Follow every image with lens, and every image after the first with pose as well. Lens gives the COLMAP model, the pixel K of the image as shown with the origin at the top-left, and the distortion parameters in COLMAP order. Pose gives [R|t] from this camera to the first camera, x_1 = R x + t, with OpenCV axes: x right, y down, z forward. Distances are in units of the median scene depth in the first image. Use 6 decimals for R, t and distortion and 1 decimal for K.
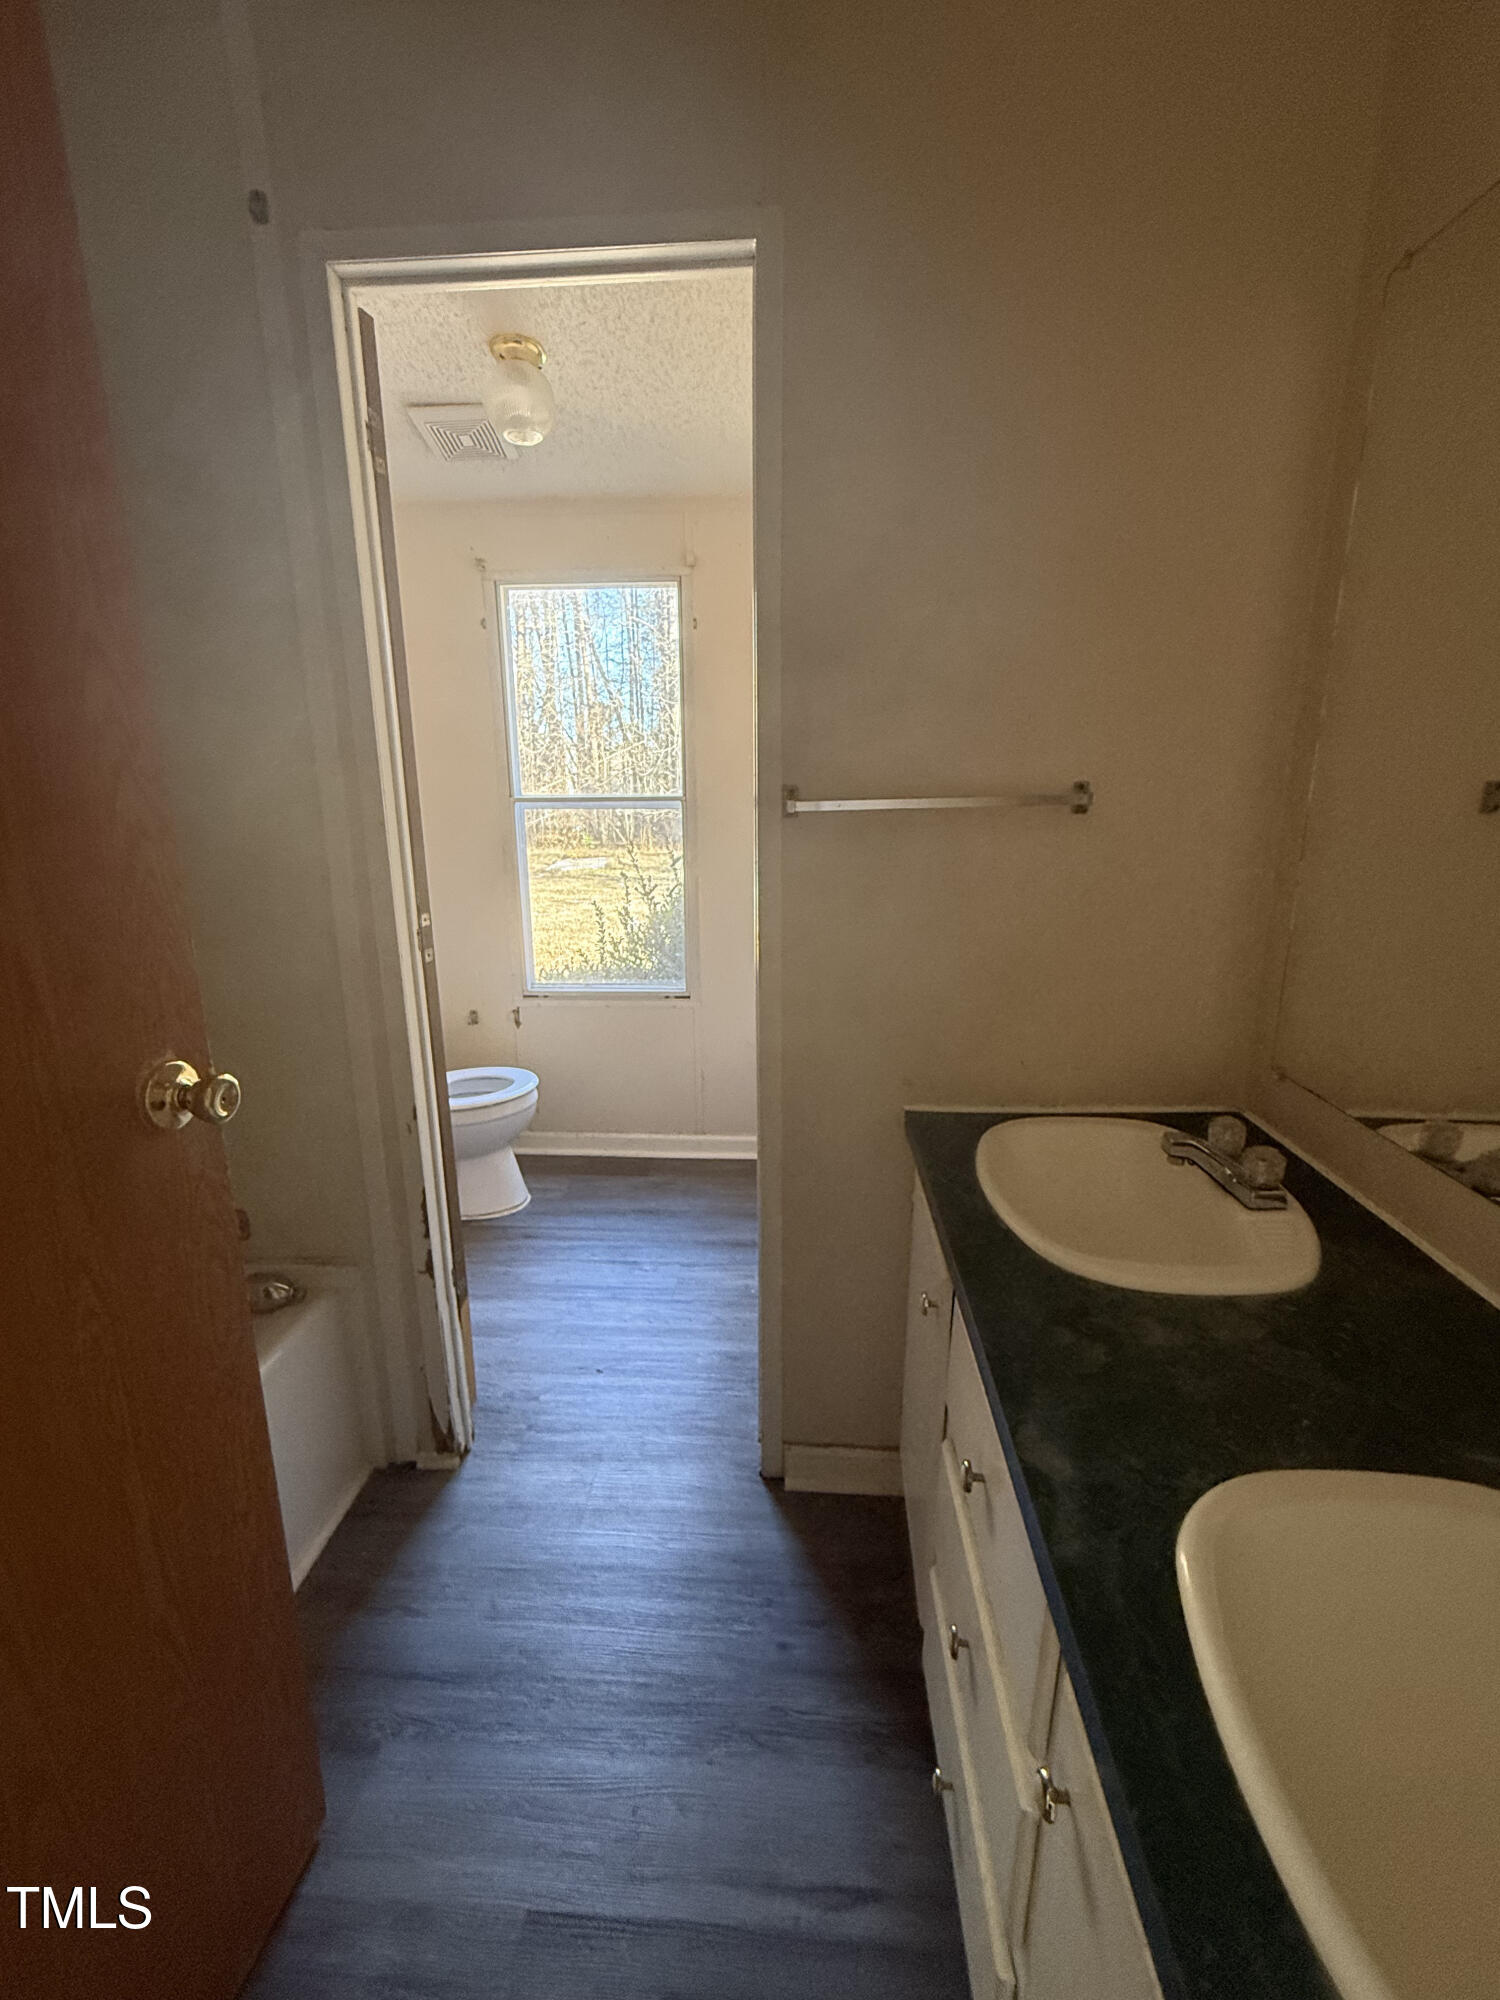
lens RADIAL K [[873.9, 0, 750.0], [0, 873.9, 1000.0], [0, 0, 1]] dist [0.000583, 0.000245]
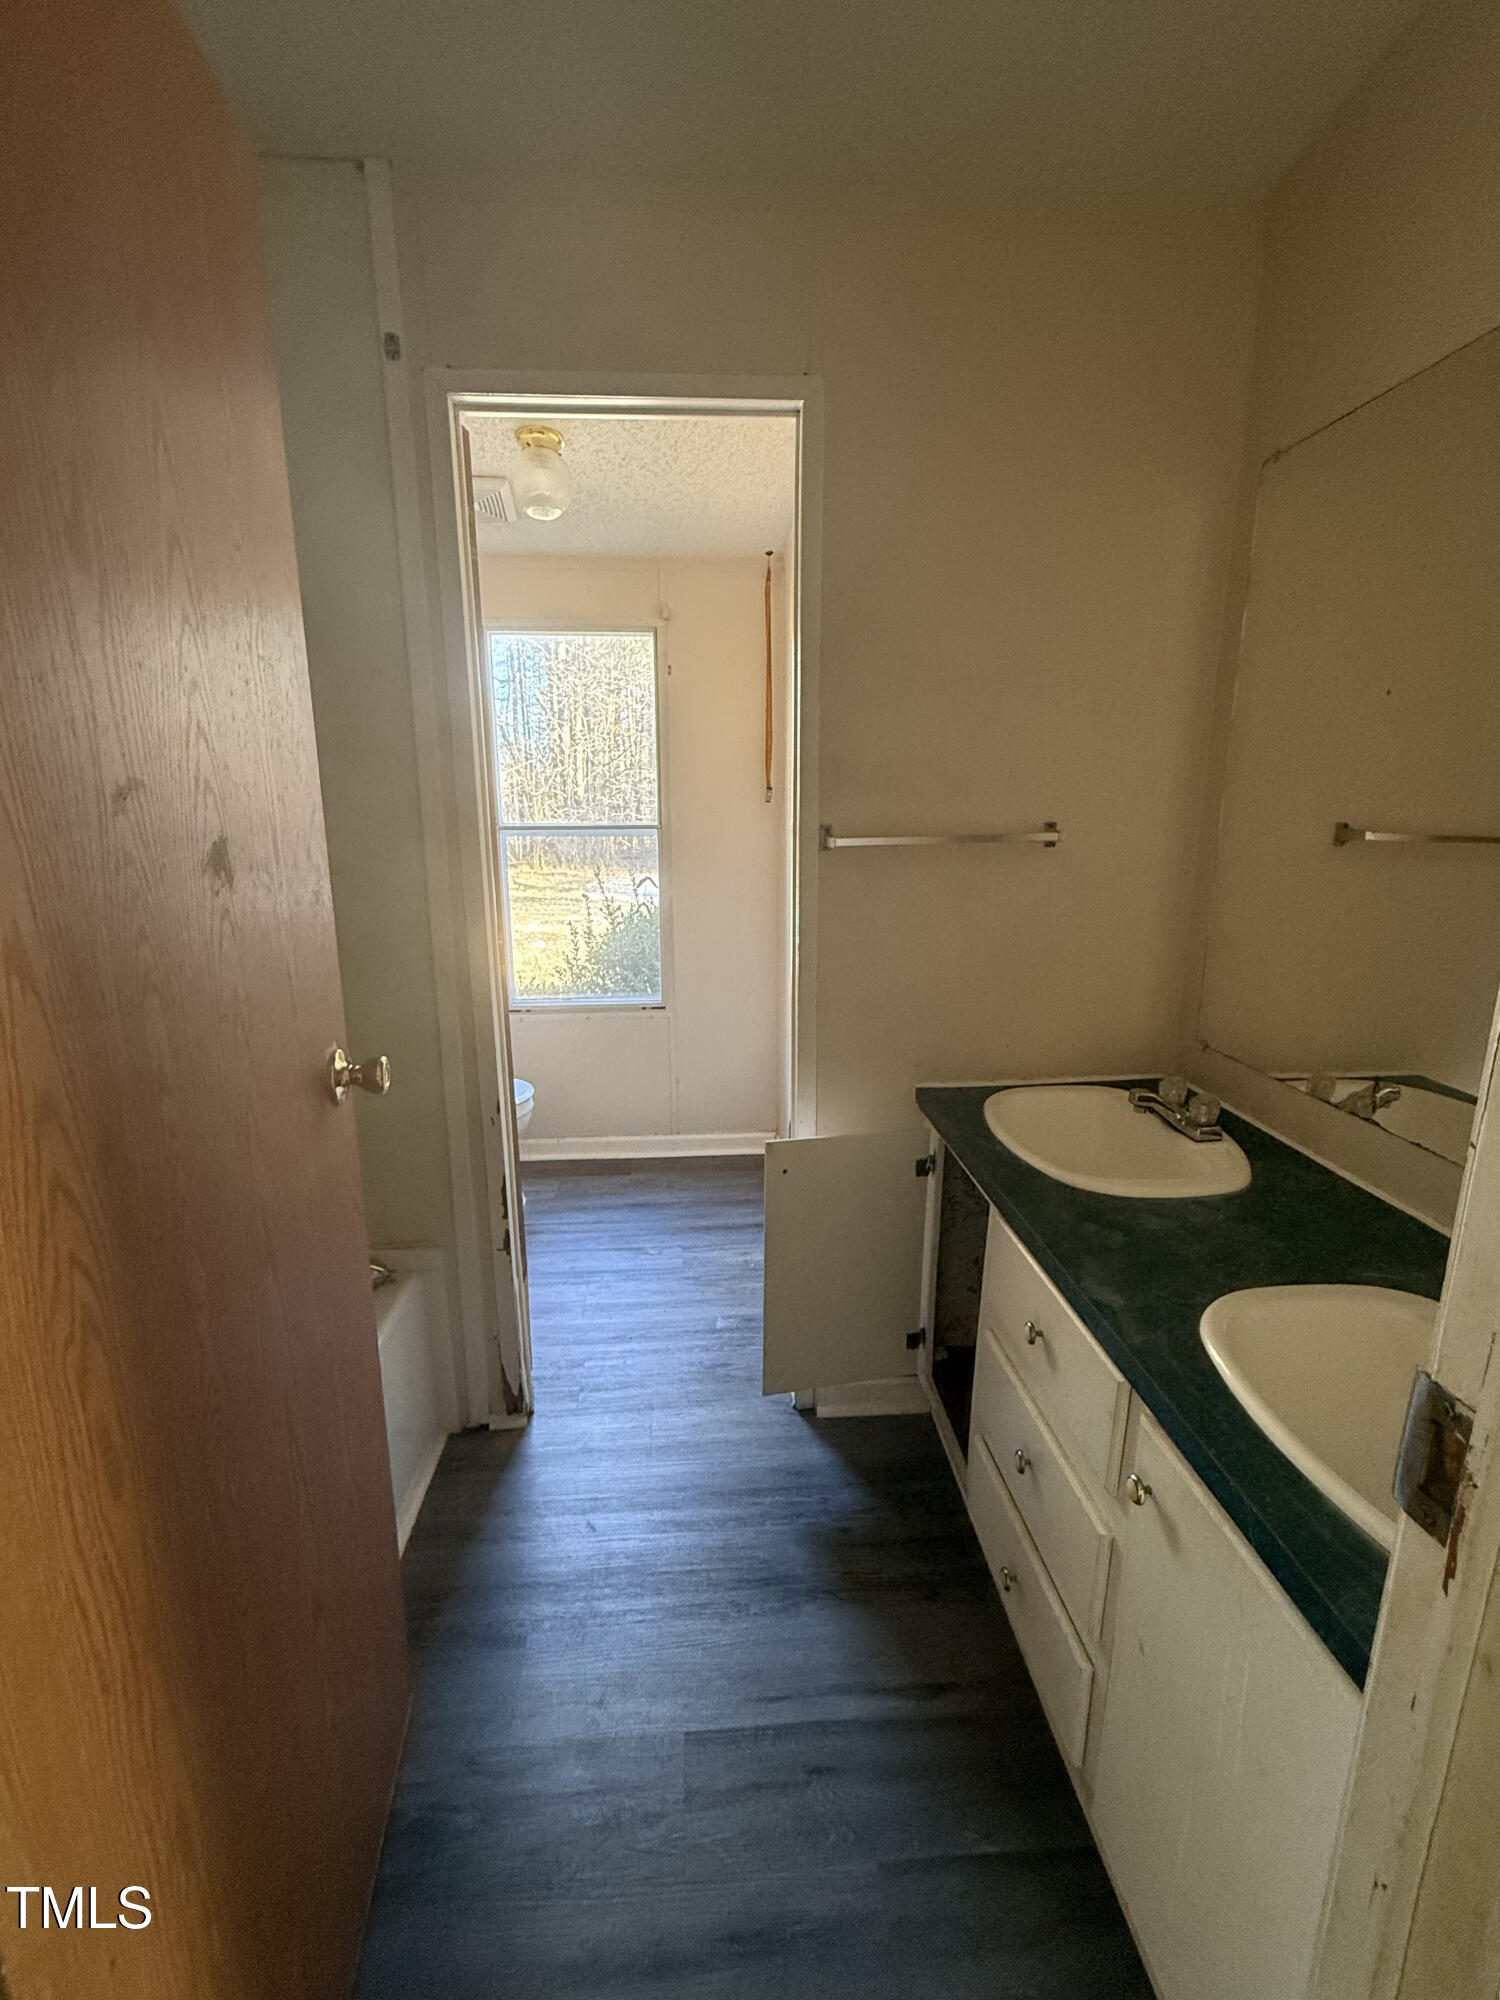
lens RADIAL K [[873.9, 0, 750.0], [0, 873.9, 1000.0], [0, 0, 1]] dist [0.000583, 0.000245]
pose [[0.991309, -0.026264, 0.128906, -0.180411], [0.028777, 0.999430, -0.017670, 0.015763], [-0.128368, 0.021226, 0.991499, -0.163278]]
